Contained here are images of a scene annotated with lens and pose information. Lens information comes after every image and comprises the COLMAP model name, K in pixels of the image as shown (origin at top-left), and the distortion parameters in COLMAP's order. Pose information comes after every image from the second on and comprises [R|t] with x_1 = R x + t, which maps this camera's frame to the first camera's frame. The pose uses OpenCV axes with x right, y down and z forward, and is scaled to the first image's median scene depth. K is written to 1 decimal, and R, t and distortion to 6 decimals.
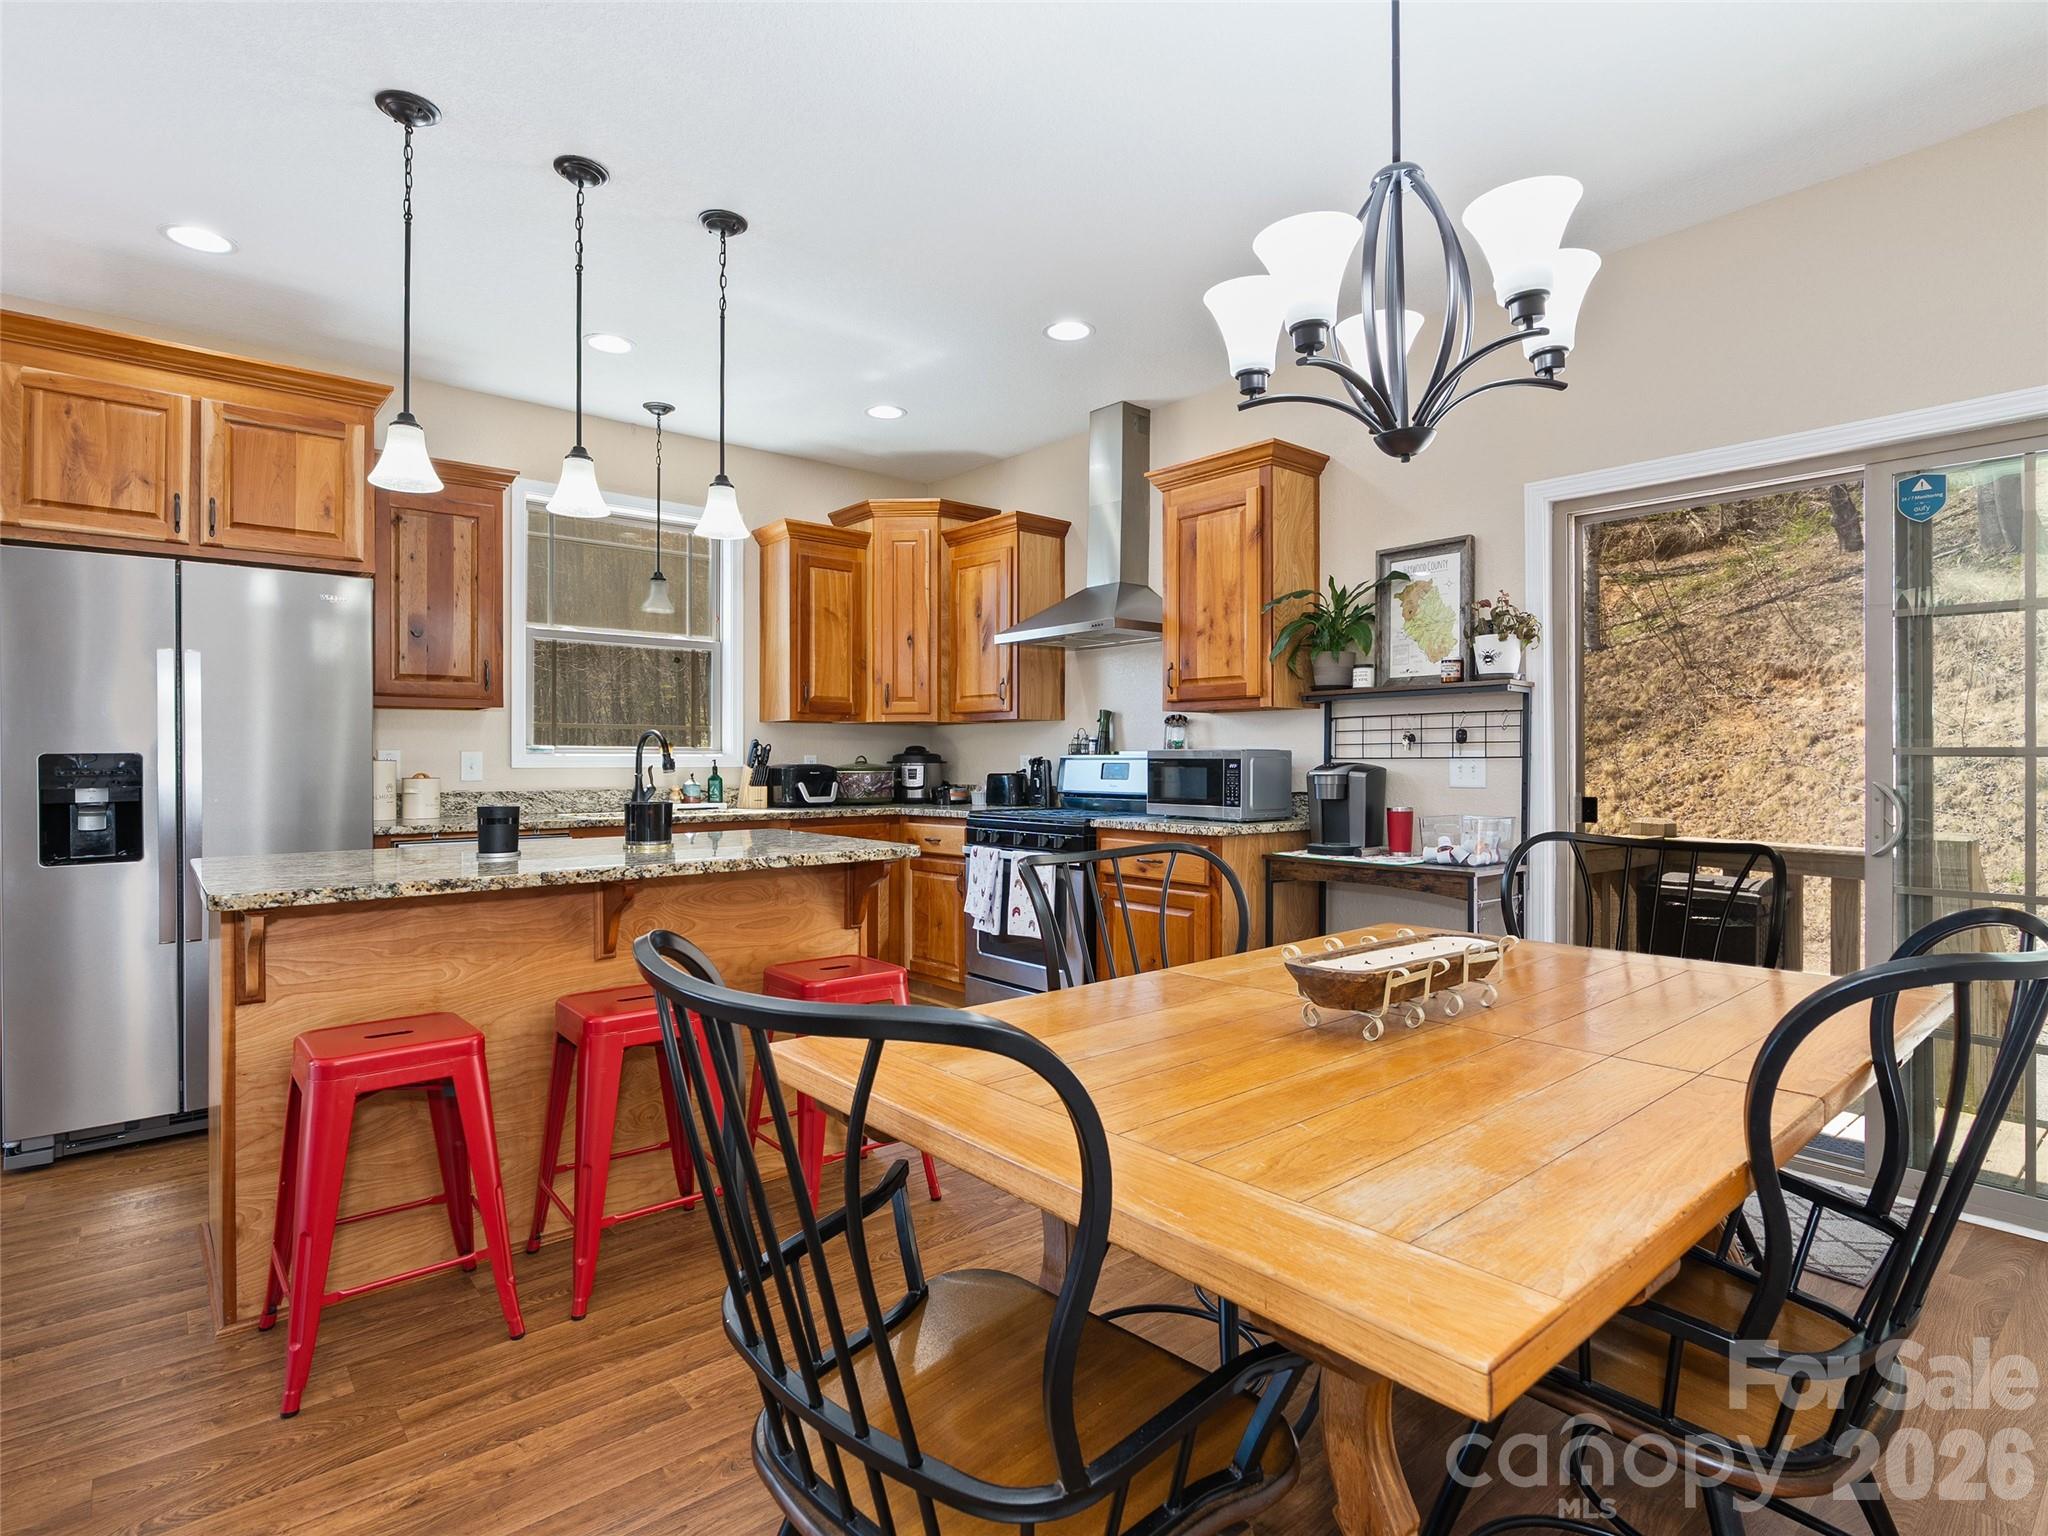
lens RADIAL K [[1040.3, 0, 1015.7], [0, 1040.3, 751.7], [0, 0, 1]] dist [-0.012484, 0.004586]
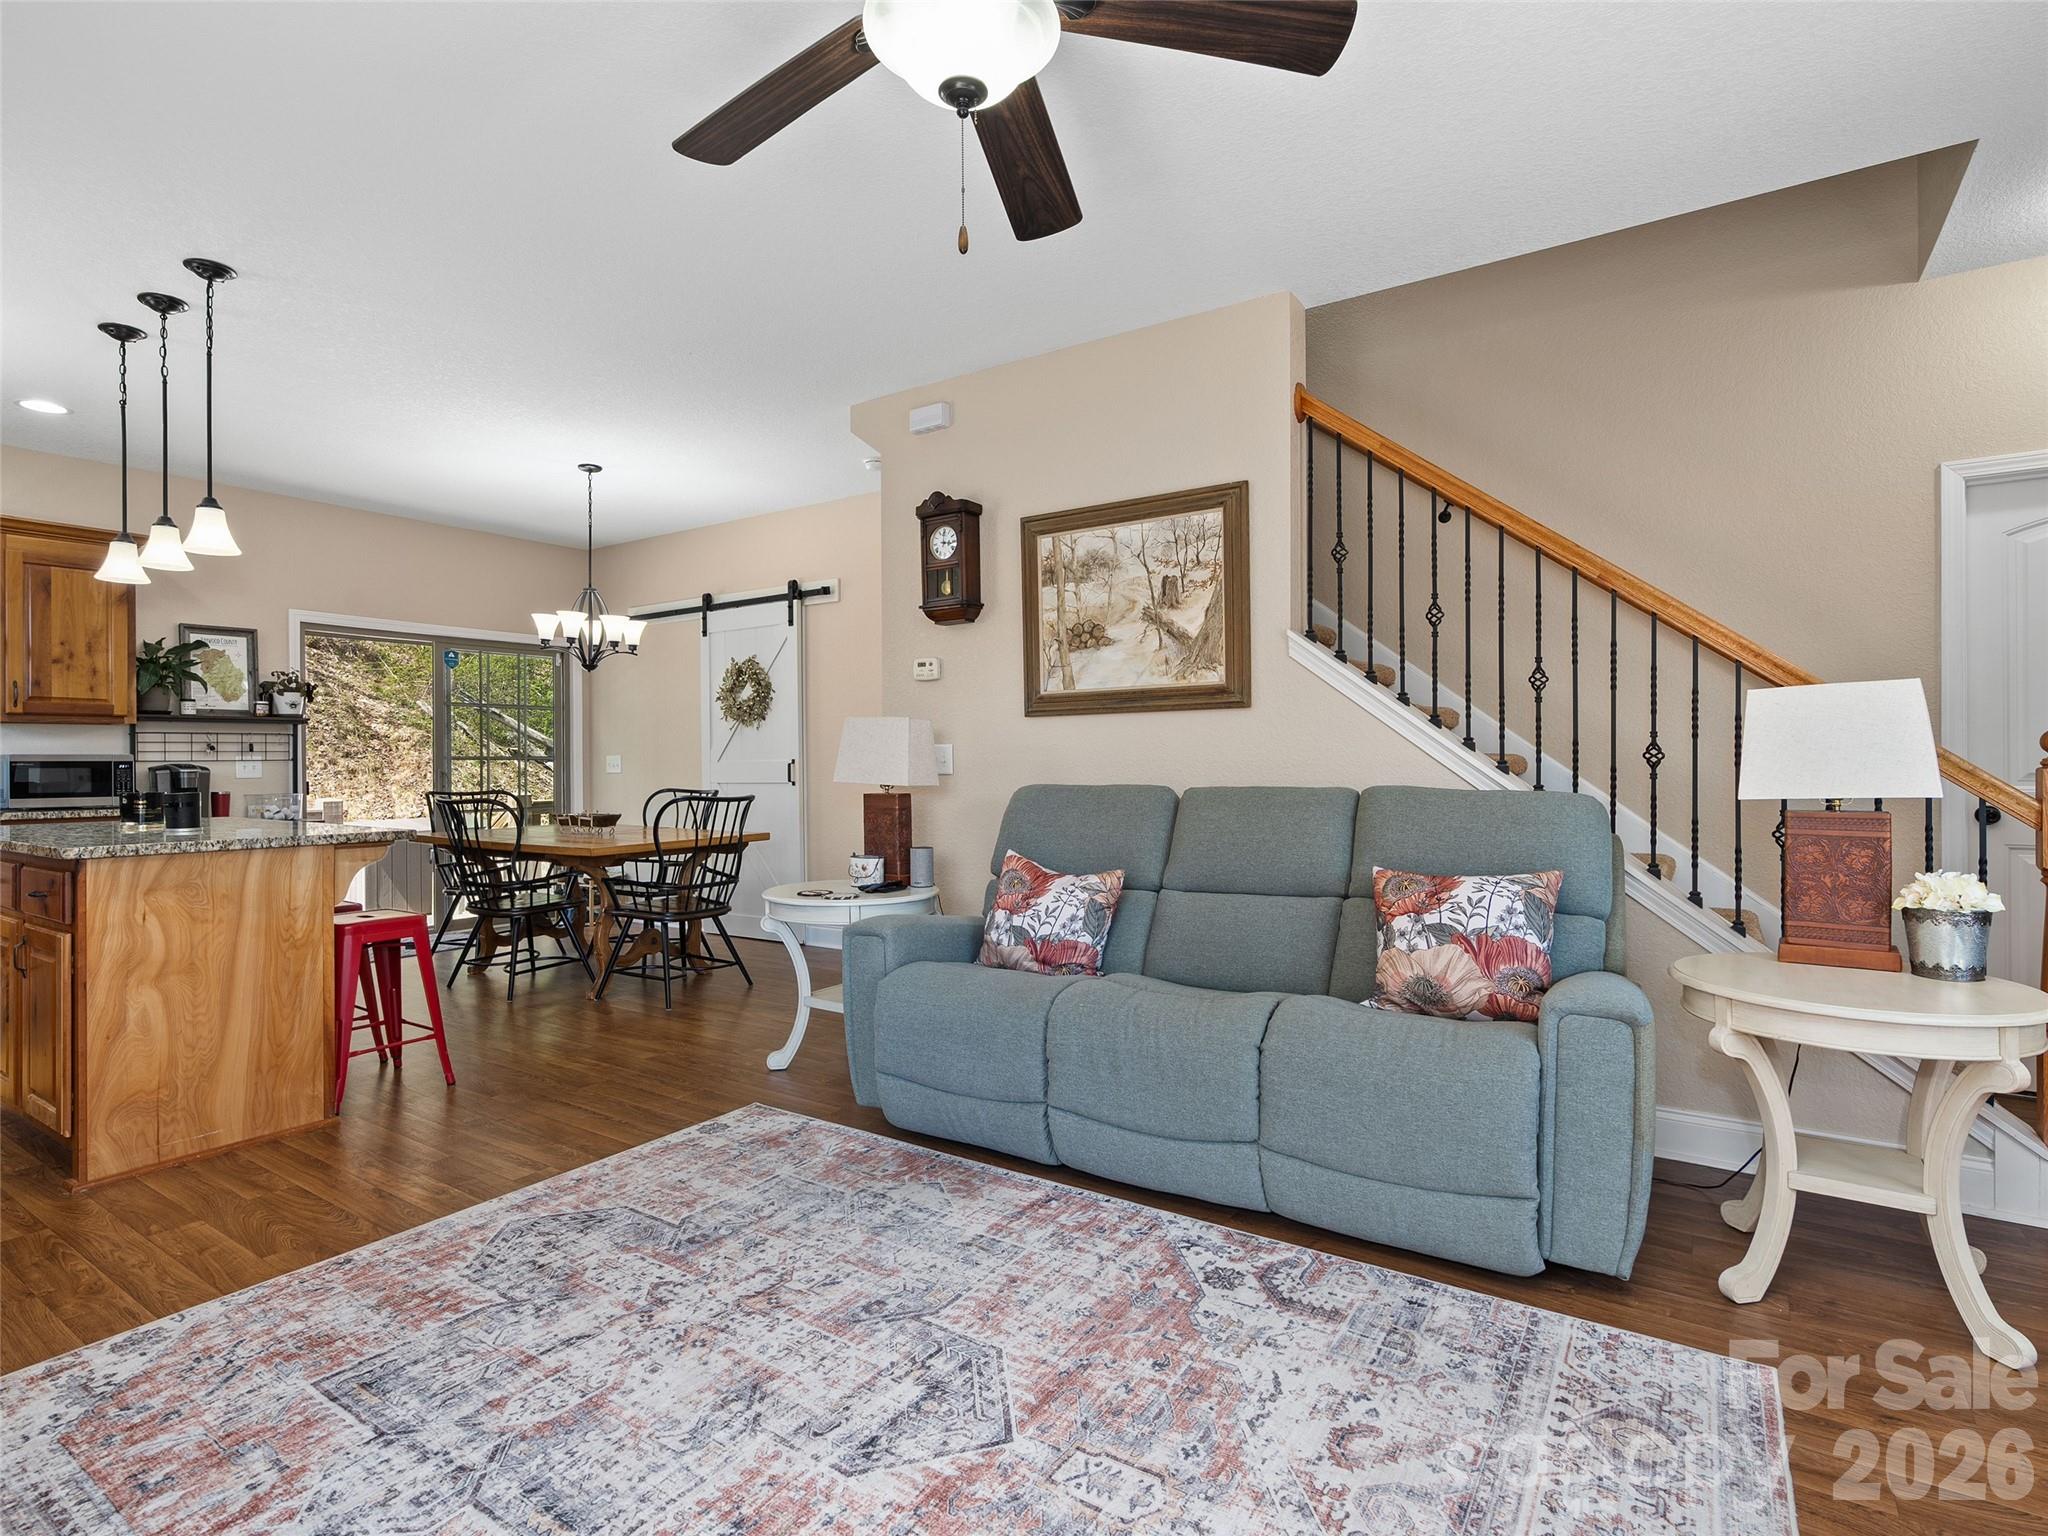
lens RADIAL K [[1040.3, 0, 1029.1], [0, 1040.3, 758.4], [0, 0, 1]] dist [-0.012484, 0.004586]
pose [[-0.275812, 0.006683, 0.961188, -1.341332], [0.003013, 0.999977, -0.006089, 0.014387], [-0.961207, 0.001216, -0.275826, 0.216850]]
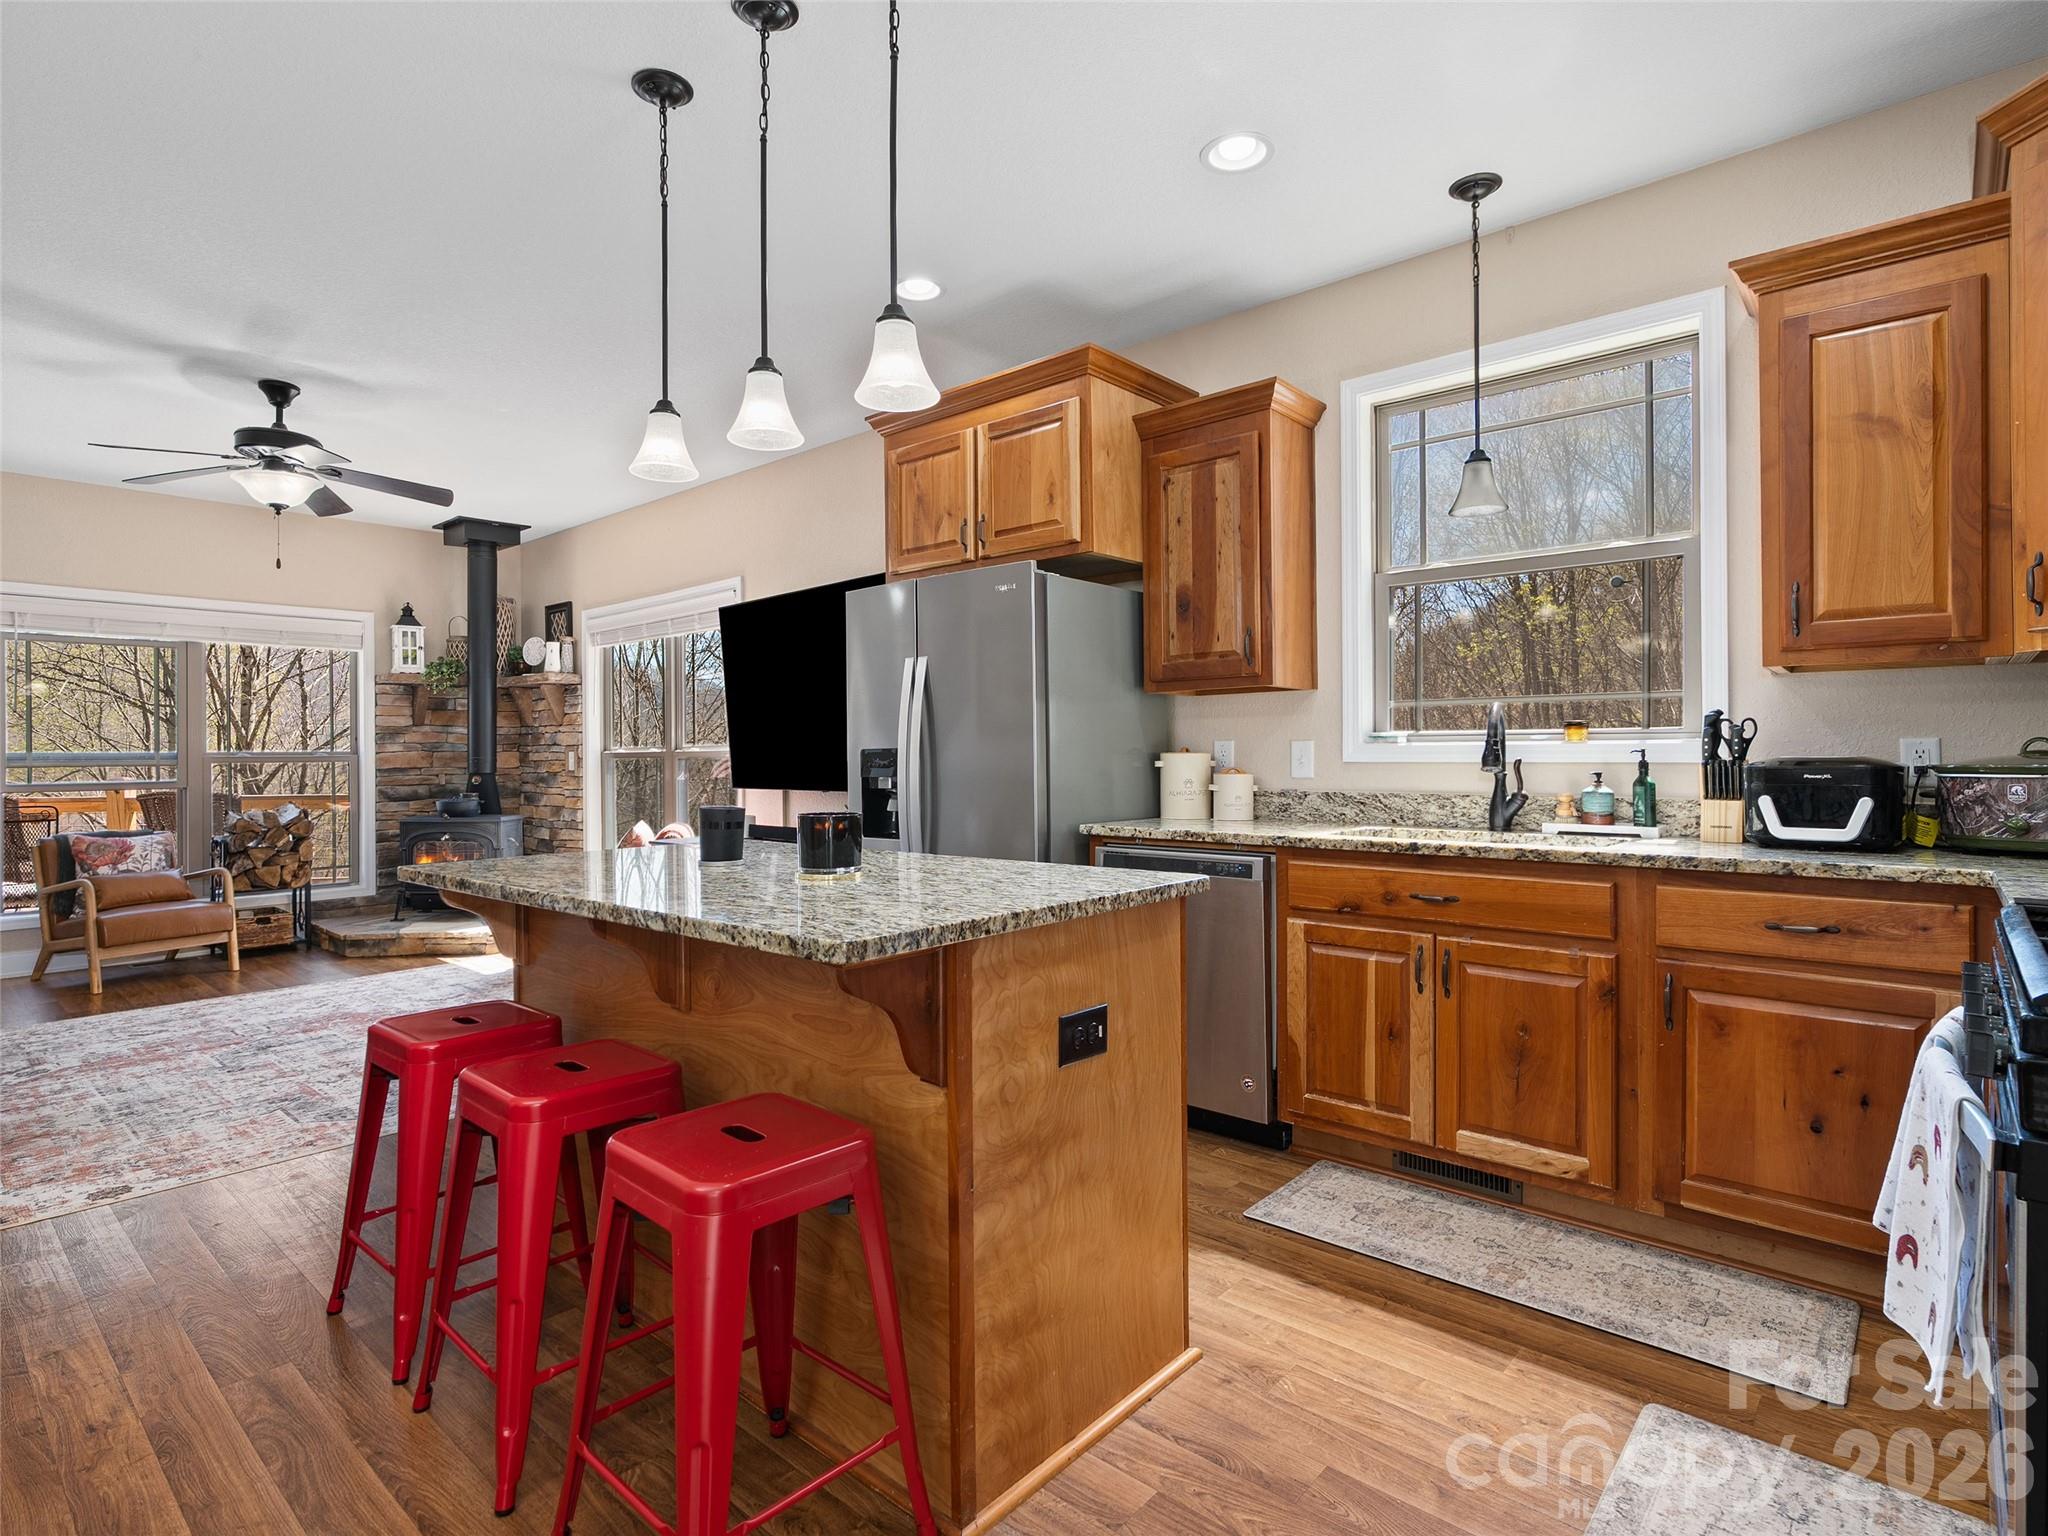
lens RADIAL K [[1040.3, 0, 1024.7], [0, 1040.3, 751.6], [0, 0, 1]] dist [-0.012484, 0.004586]
pose [[0.150289, -0.001831, -0.988640, 0.268161], [0.012268, 0.999925, 0.000013, 0.005872], [0.988566, -0.012130, 0.150300, 0.734195]]
